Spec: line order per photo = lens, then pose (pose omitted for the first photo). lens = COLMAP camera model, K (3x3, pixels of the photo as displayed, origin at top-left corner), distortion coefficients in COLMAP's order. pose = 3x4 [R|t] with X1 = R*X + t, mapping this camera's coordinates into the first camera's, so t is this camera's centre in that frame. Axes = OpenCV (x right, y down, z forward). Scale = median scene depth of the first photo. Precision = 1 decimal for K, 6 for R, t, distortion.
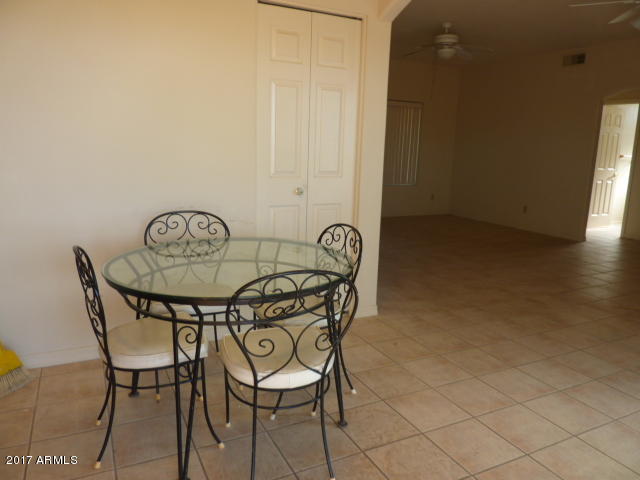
lens RADIAL K [[479.5, 0, 323.1], [0, 479.5, 239.1], [0, 0, 1]] dist [-0.031448, 0.003179]
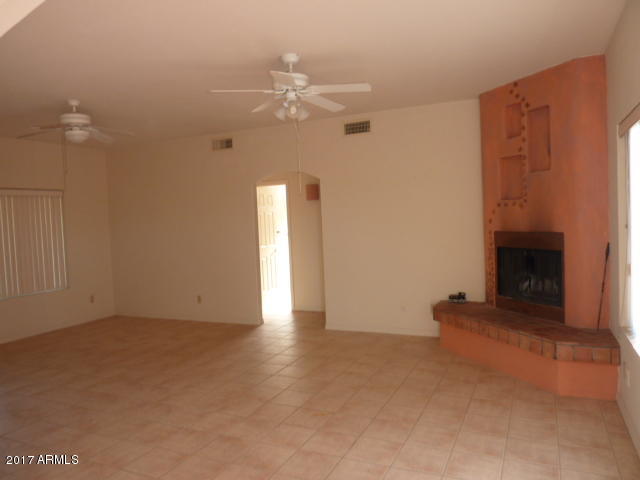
lens RADIAL K [[479.5, 0, 323.1], [0, 479.5, 239.1], [0, 0, 1]] dist [-0.031448, 0.003179]
pose [[0.785326, -0.096427, 0.611527, 0.066744], [0.185647, 0.979016, -0.084036, -0.062894], [-0.590591, 0.179524, 0.786748, 0.128179]]
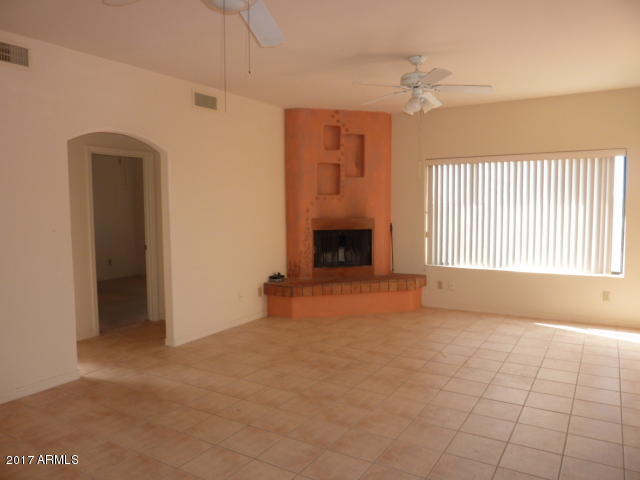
lens RADIAL K [[479.5, 0, 323.1], [0, 479.5, 239.1], [0, 0, 1]] dist [-0.031448, 0.003179]
pose [[-0.527573, -0.093735, 0.844322, -0.119841], [0.148164, 0.968507, 0.200102, -0.264562], [-0.836489, 0.230667, -0.497071, 1.164202]]
